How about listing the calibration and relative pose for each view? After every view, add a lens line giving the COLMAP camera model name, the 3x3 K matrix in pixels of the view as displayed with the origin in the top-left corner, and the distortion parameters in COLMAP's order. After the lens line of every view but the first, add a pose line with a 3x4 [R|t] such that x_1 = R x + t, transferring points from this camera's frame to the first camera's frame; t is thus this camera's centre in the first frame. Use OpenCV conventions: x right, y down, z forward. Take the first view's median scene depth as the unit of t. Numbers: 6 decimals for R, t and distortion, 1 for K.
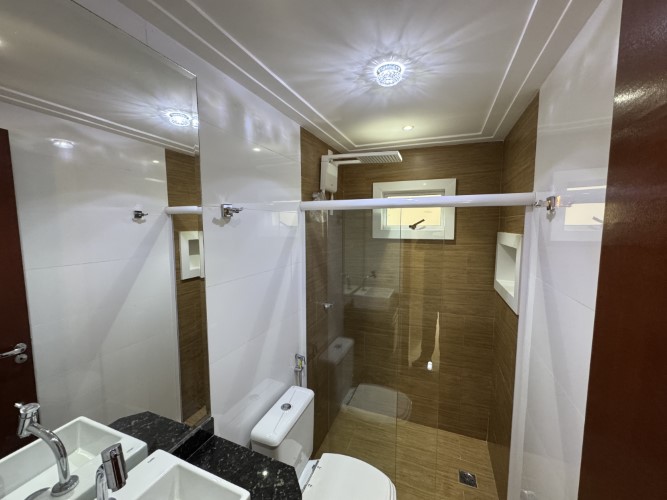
lens RADIAL K [[266.7, 0, 332.8], [0, 266.7, 248.9], [0, 0, 1]] dist [-0.004775, 0.000296]
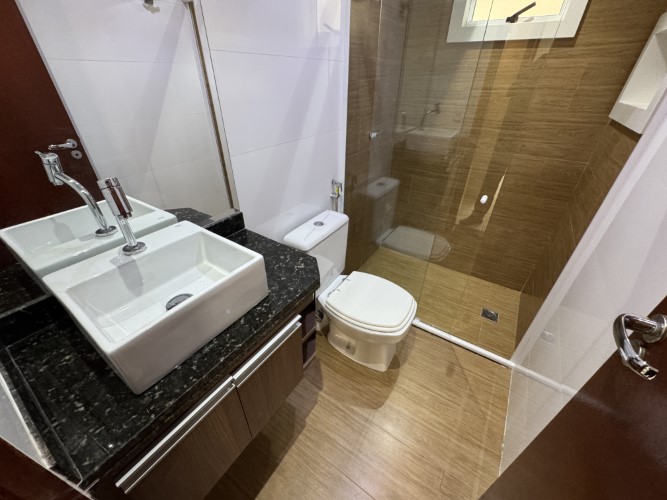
lens RADIAL K [[266.7, 0, 333.6], [0, 266.7, 249.3], [0, 0, 1]] dist [-0.004775, 0.000296]
pose [[0.979695, 0.119052, -0.161324, 0.035675], [-0.031102, 0.885123, 0.464316, 0.145018], [0.198069, -0.449870, 0.870853, 0.066659]]
